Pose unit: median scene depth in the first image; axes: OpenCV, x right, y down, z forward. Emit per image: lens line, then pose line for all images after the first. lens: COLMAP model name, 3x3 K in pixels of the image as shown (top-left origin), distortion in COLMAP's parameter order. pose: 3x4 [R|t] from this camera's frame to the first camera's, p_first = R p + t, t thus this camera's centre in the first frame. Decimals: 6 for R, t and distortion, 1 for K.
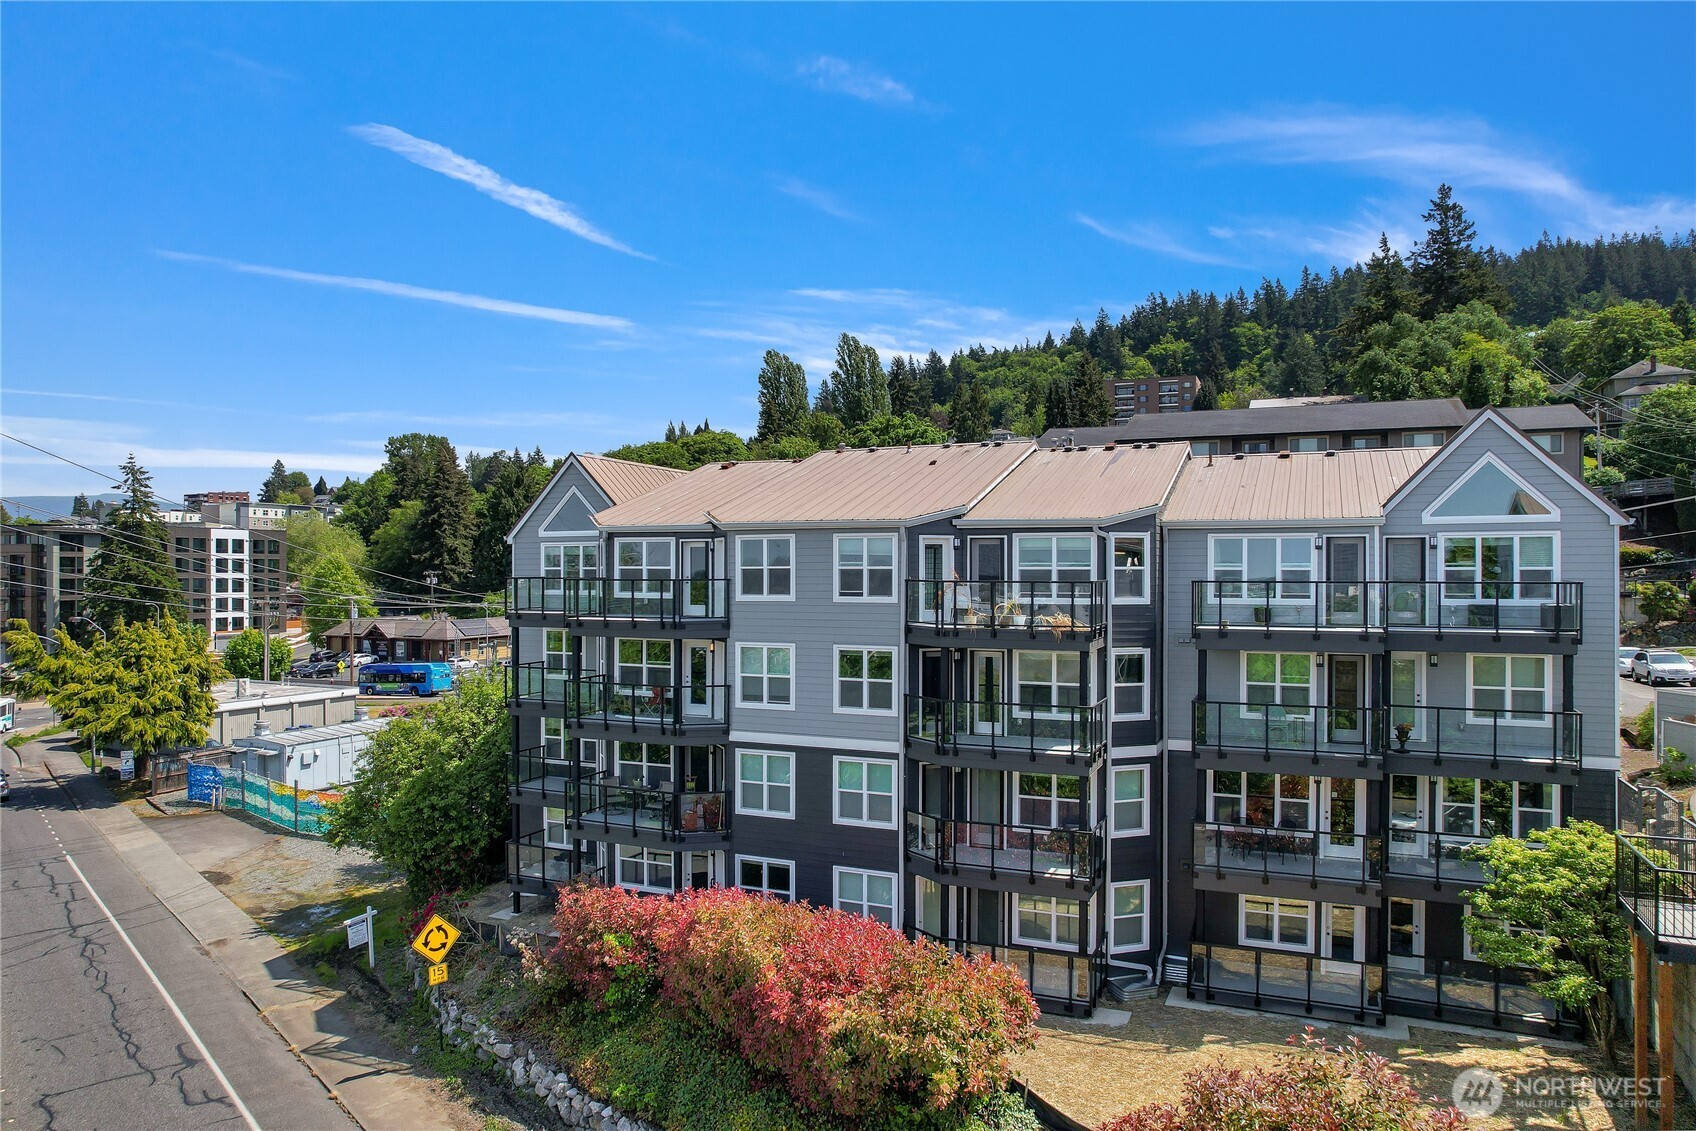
lens RADIAL K [[1103.1, 0, 877.9], [0, 1103.1, 566.7], [0, 0, 1]] dist [-0.068837, 0.041682]
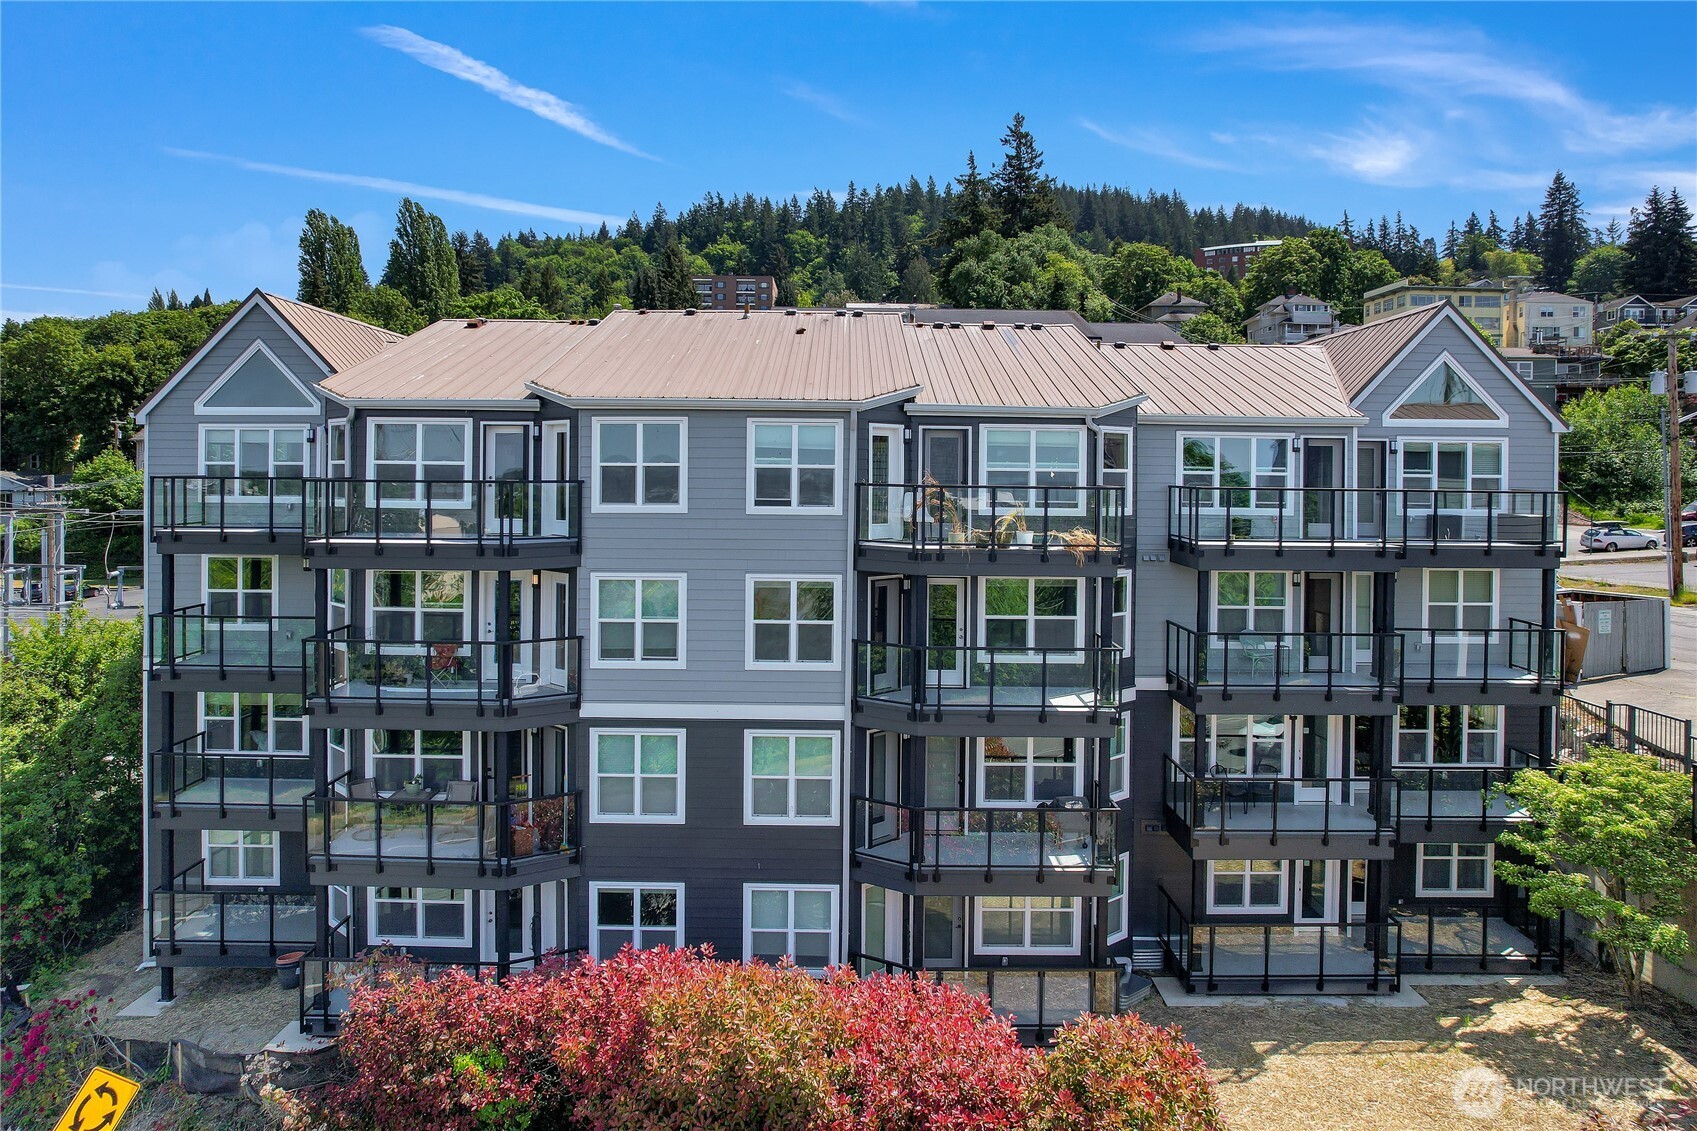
lens RADIAL K [[1103.7, 0, 827.8], [0, 1103.7, 478.7], [0, 0, 1]] dist [-0.068837, 0.041682]
pose [[0.920510, 0.008287, 0.390632, -0.263641], [-0.011913, 0.999906, 0.006860, 0.003618], [-0.390538, -0.010969, 0.920521, 0.319049]]
